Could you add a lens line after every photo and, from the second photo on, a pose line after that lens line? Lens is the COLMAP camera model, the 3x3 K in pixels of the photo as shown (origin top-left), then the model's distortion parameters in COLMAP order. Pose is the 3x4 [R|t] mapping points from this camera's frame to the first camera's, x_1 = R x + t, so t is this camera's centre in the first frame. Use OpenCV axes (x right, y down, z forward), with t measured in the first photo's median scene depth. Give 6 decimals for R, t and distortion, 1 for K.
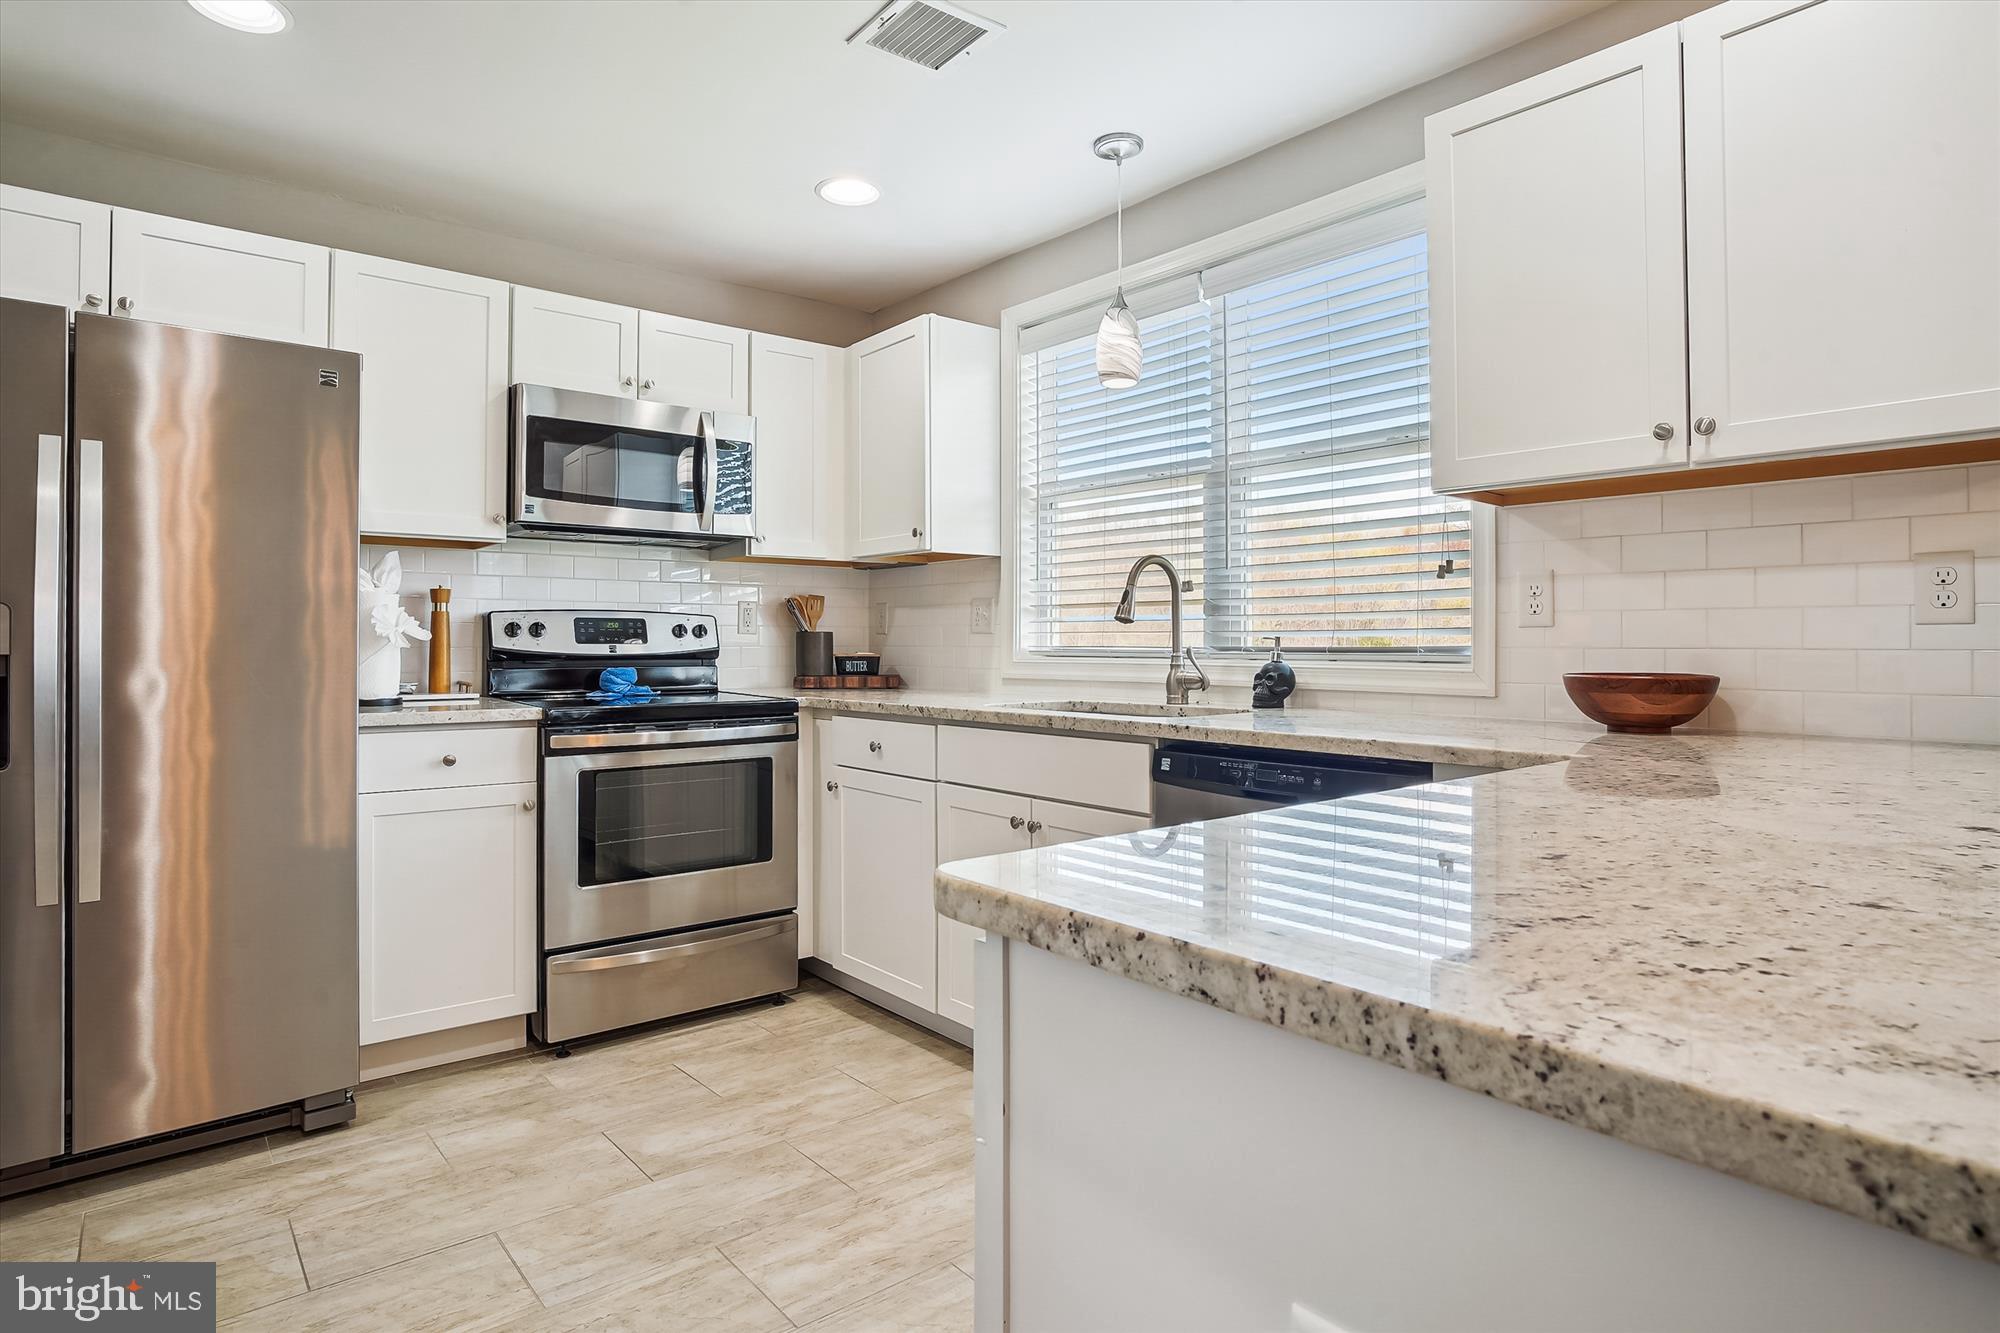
lens RADIAL K [[1068.0, 0, 1001.1], [0, 1068.0, 645.8], [0, 0, 1]] dist [-0.047356, 0.018598]
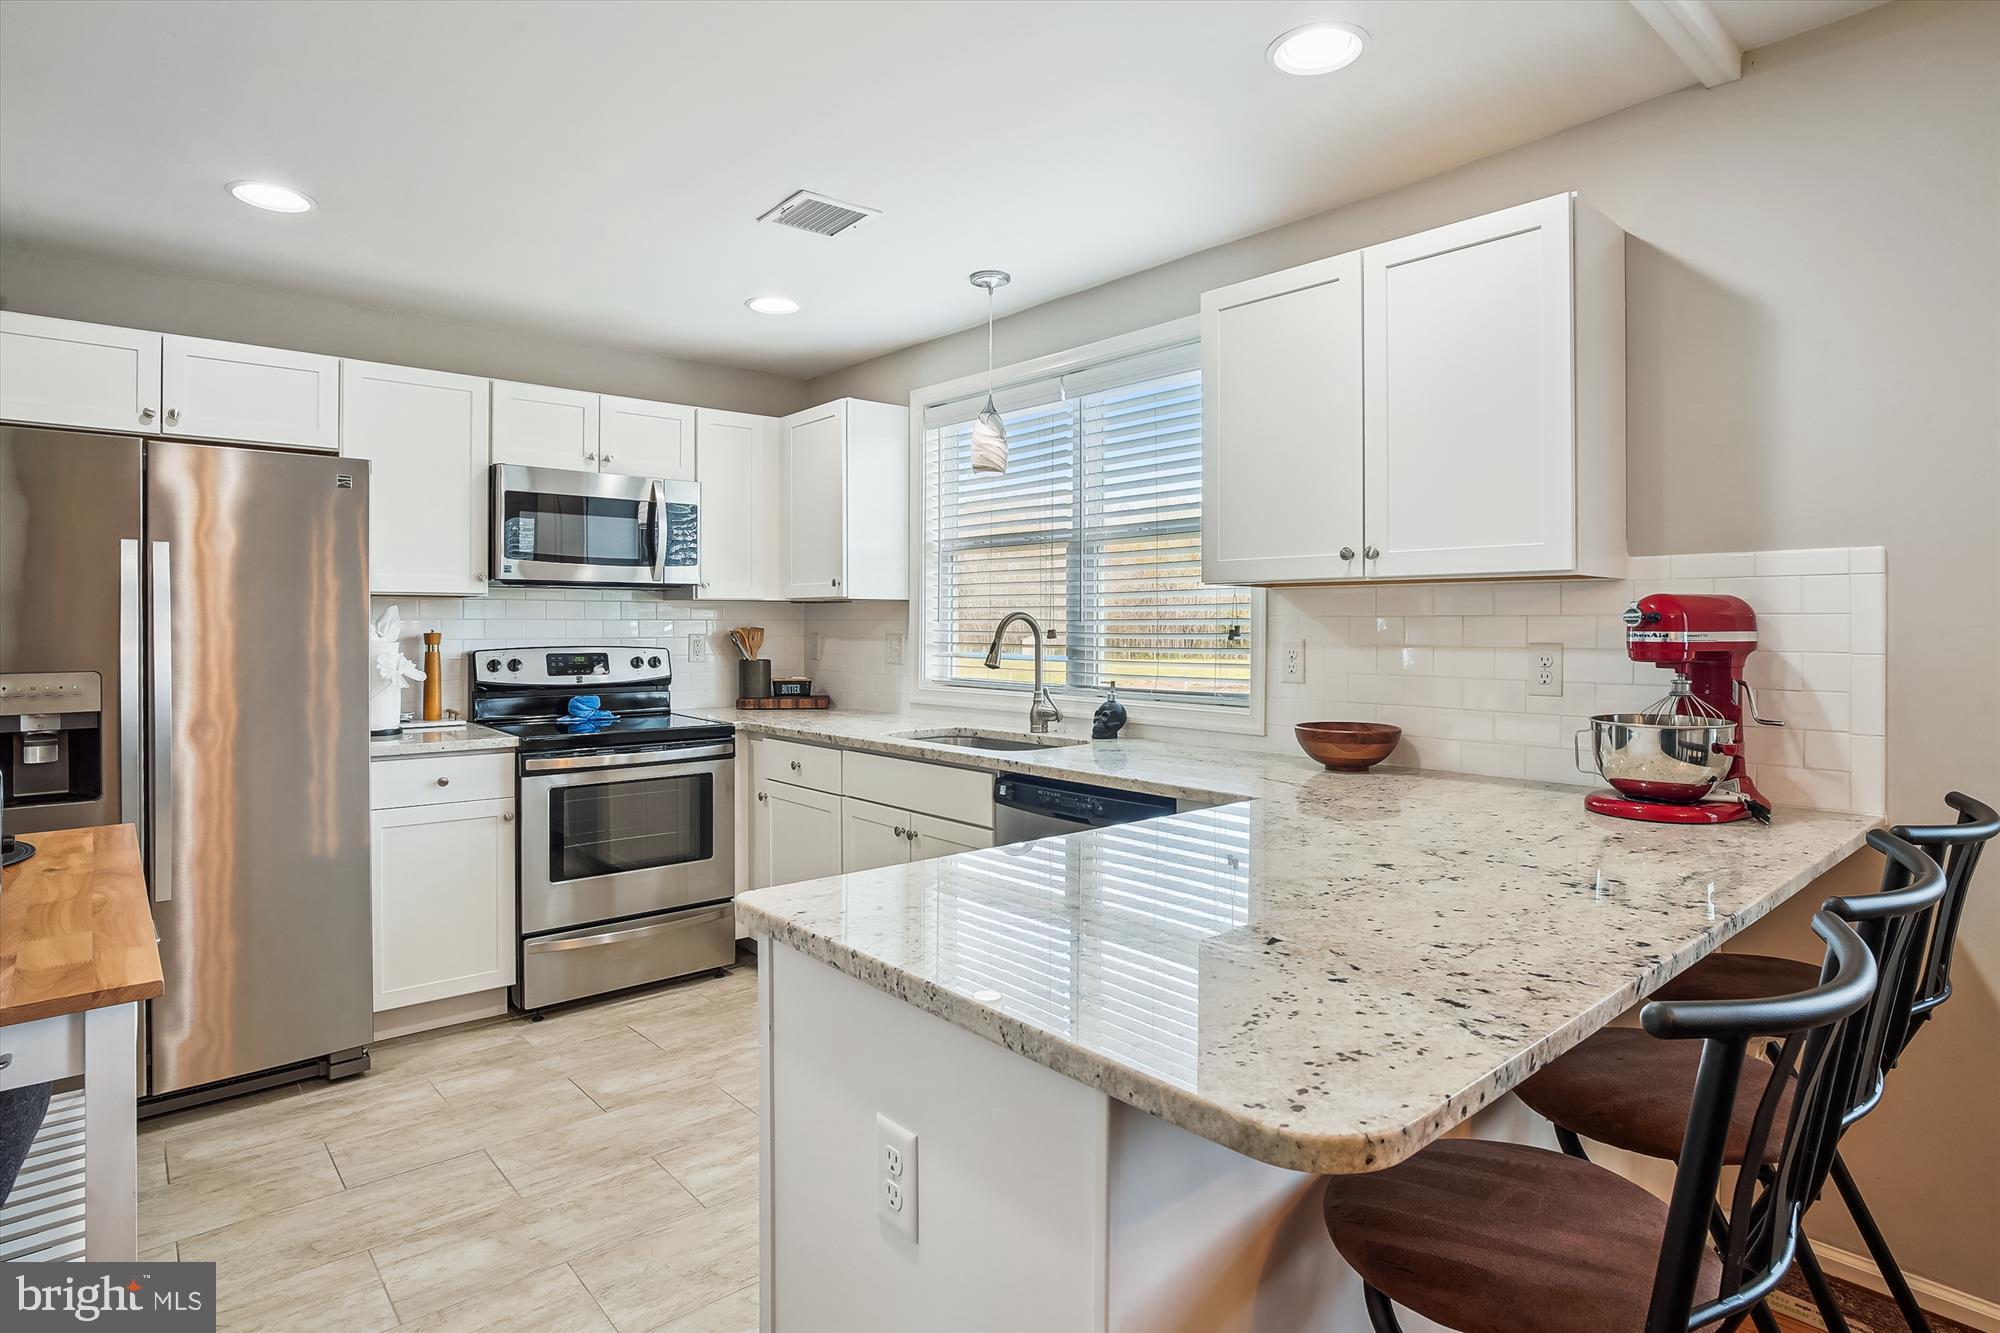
lens RADIAL K [[1068.0, 0, 1012.4], [0, 1068.0, 636.0], [0, 0, 1]] dist [-0.047356, 0.018598]
pose [[0.999650, 0.000196, 0.026445, 0.102010], [-0.000468, 0.999947, 0.010281, -0.069545], [-0.026442, -0.010290, 0.999597, -0.230206]]
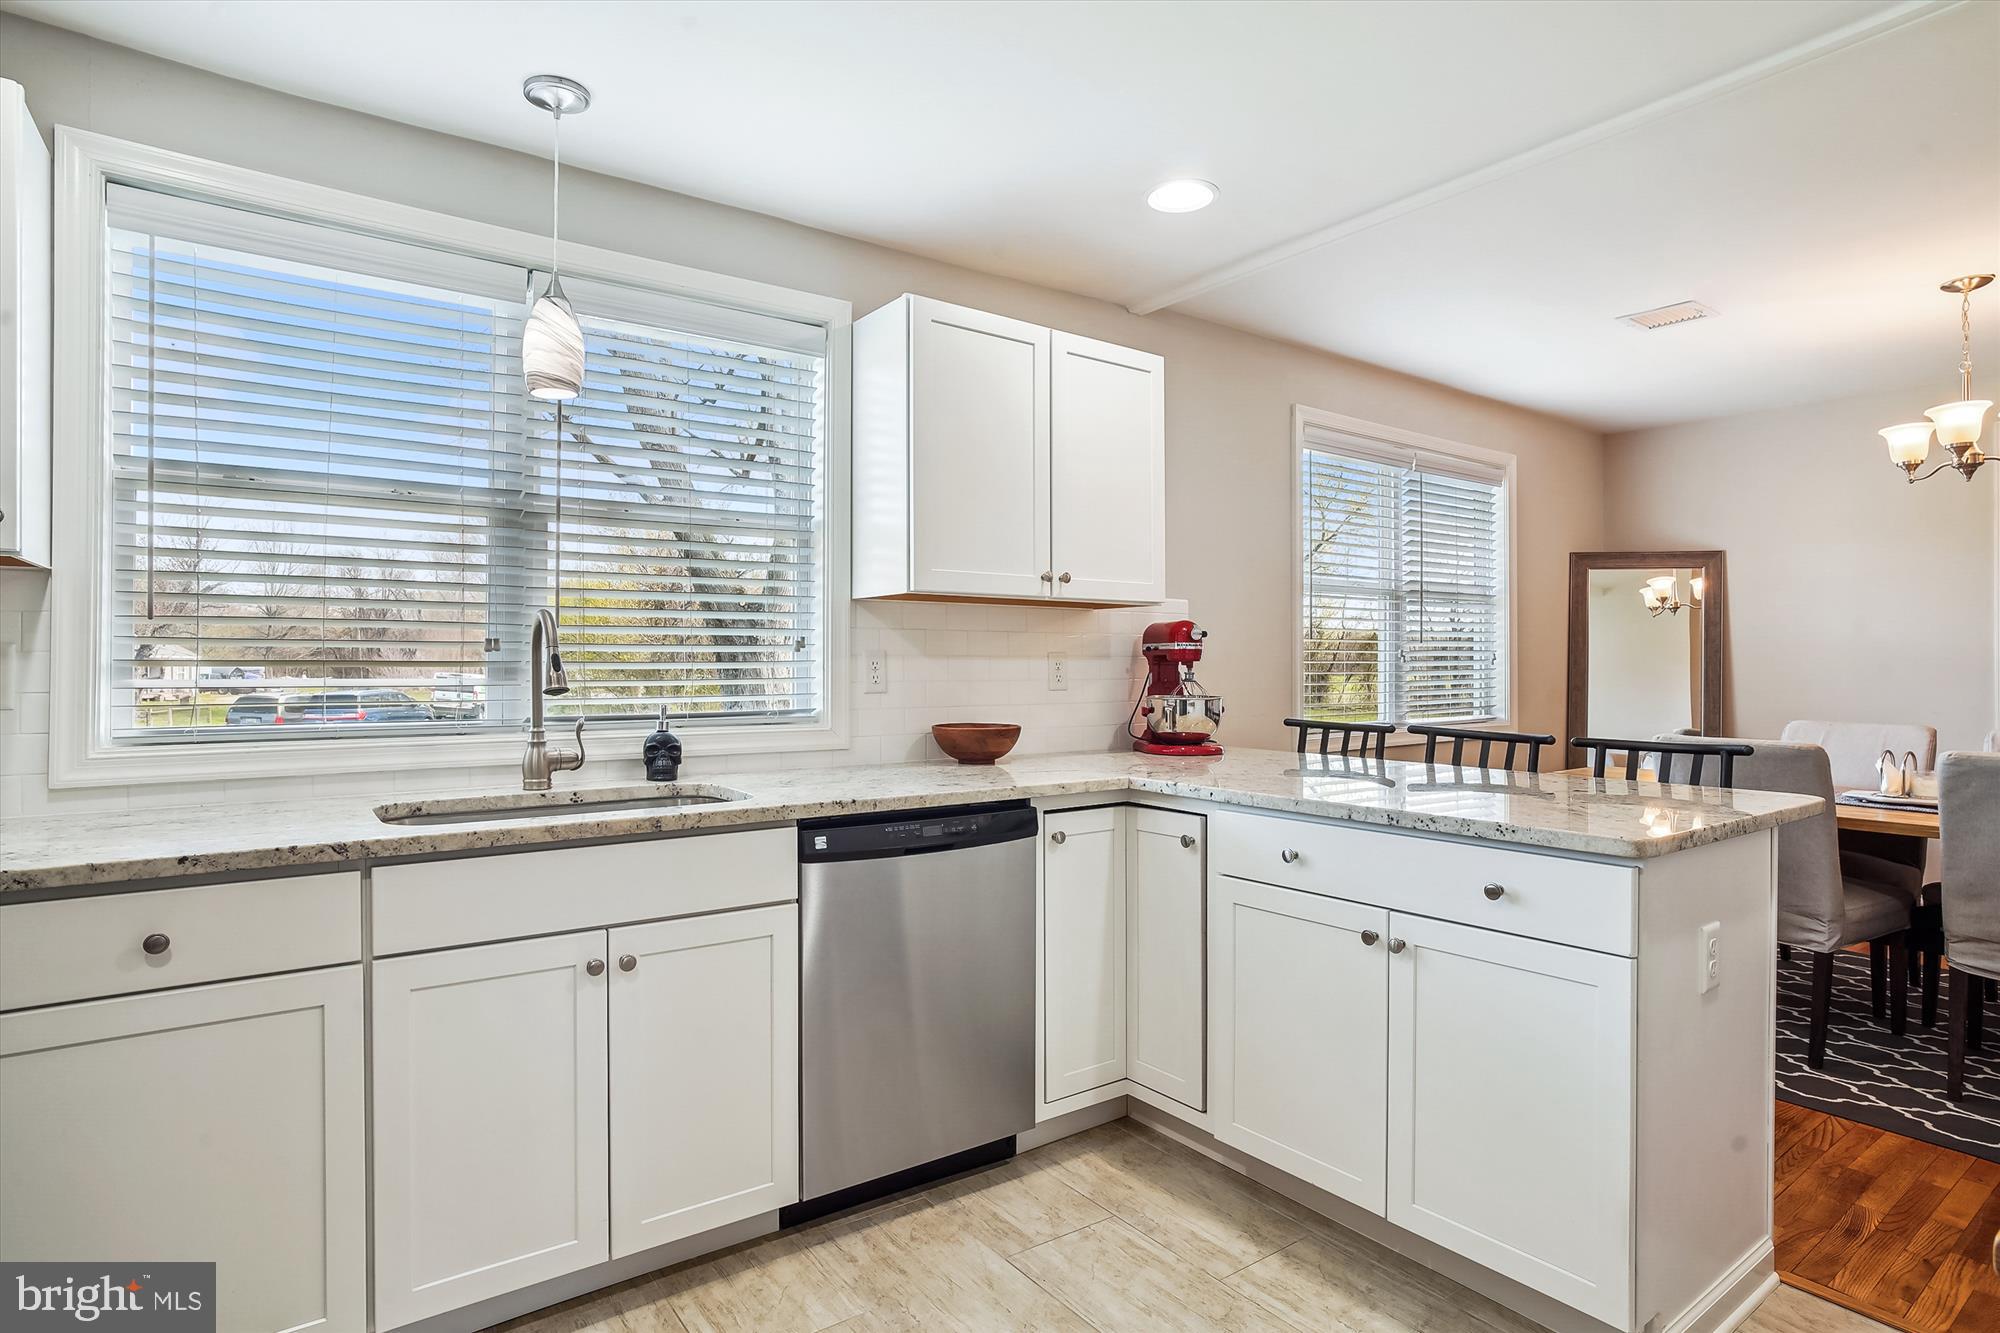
lens RADIAL K [[1068.0, 0, 1024.3], [0, 1068.0, 661.2], [0, 0, 1]] dist [-0.047356, 0.018598]
pose [[0.046560, 0.003321, 0.998910, -0.637911], [0.002740, 0.999990, -0.003452, -0.041478], [-0.998912, 0.002898, 0.046551, 0.589197]]
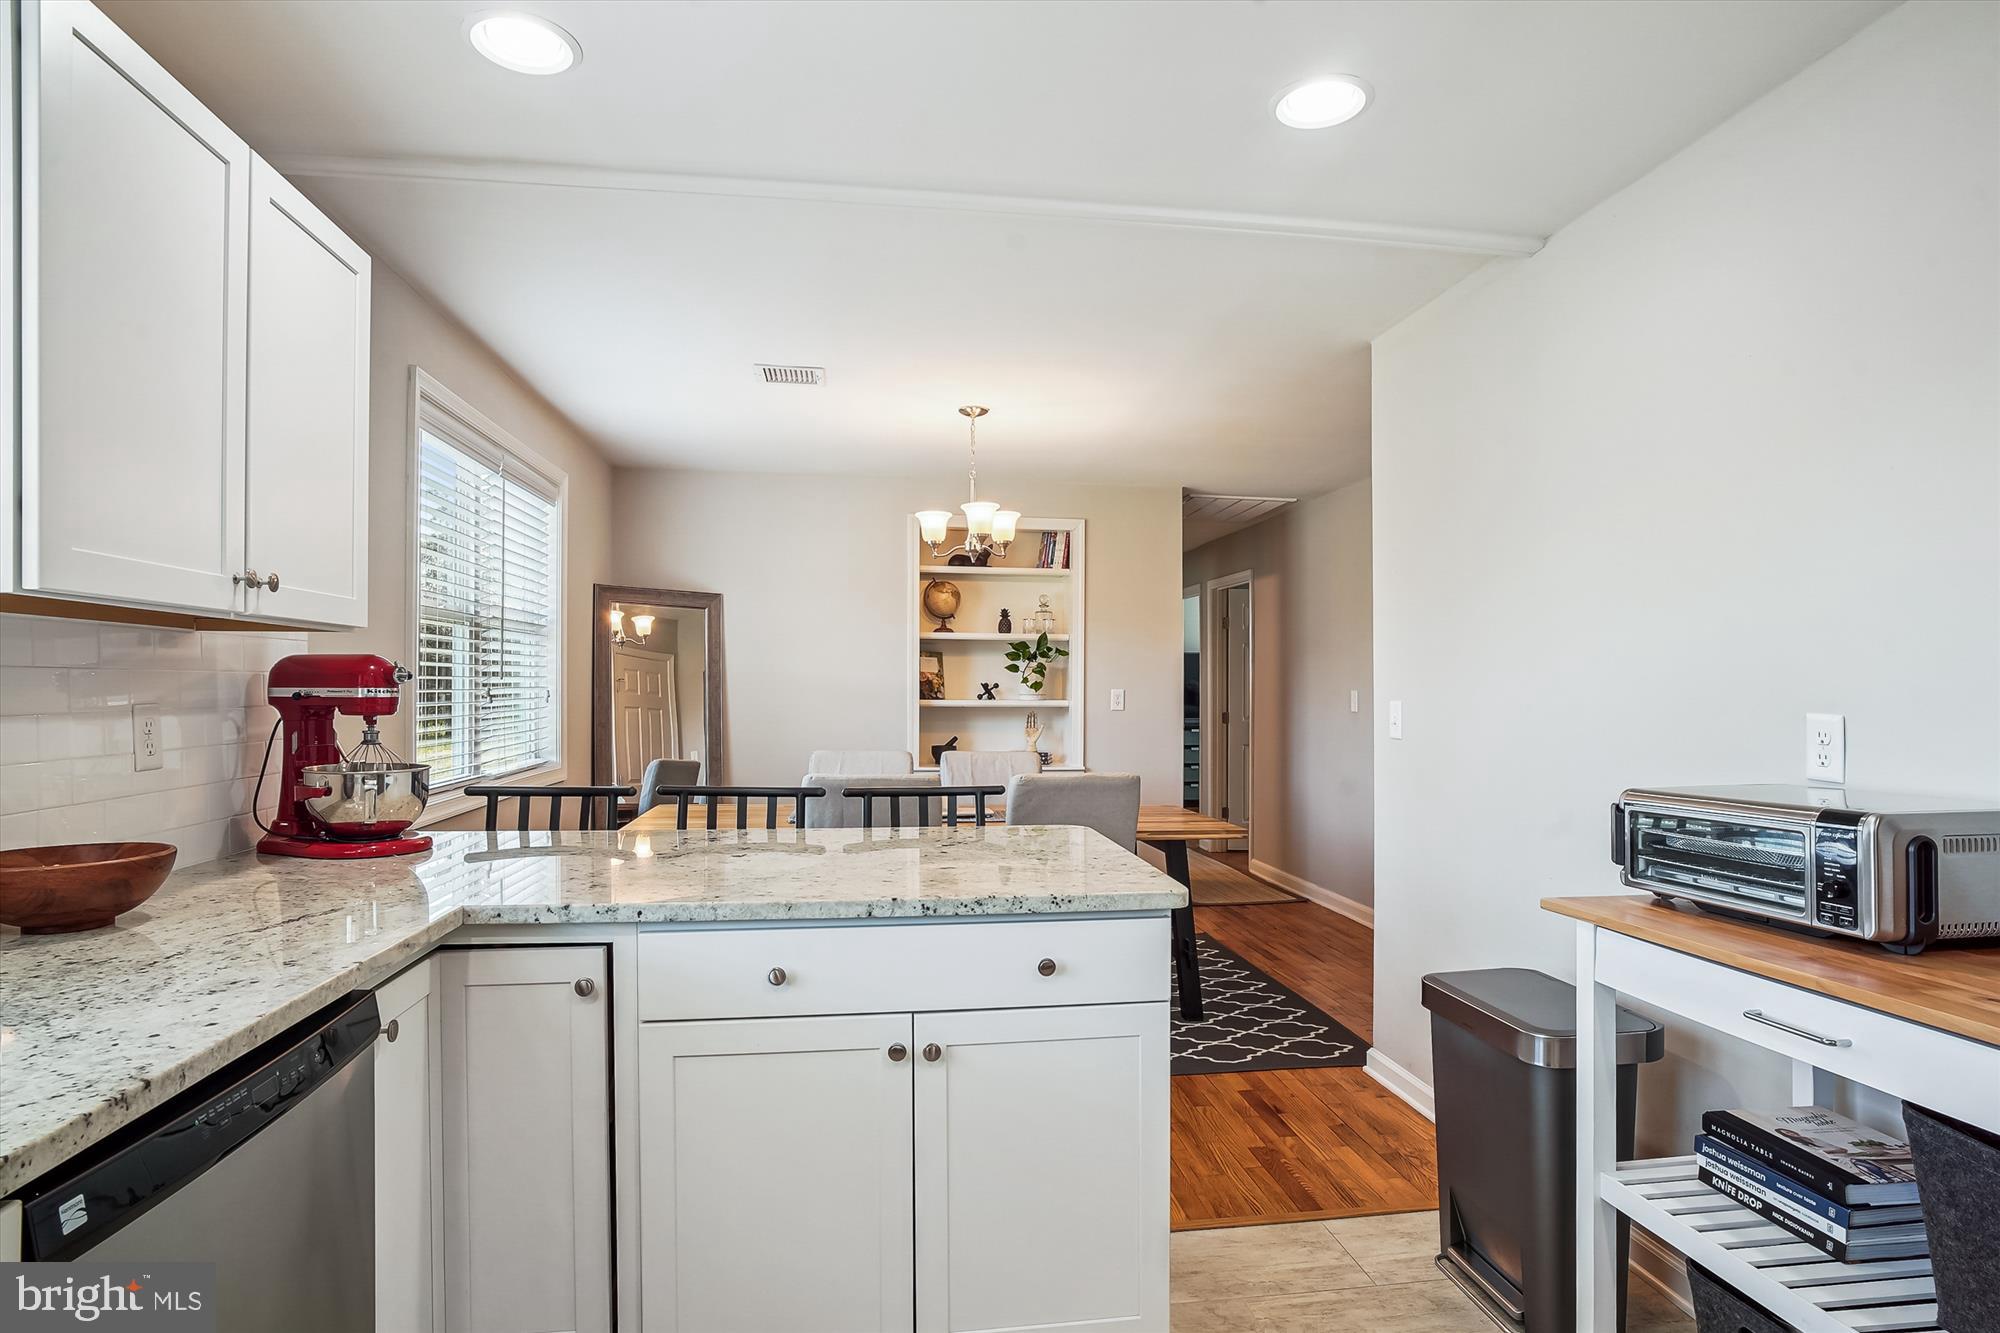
lens RADIAL K [[1068.0, 0, 1024.6], [0, 1068.0, 678.5], [0, 0, 1]] dist [-0.047356, 0.018598]
pose [[-0.857619, 0.001645, 0.514283, -0.271786], [-0.001940, 0.999977, -0.006434, -0.067977], [-0.514282, -0.006515, -0.857596, 0.887797]]
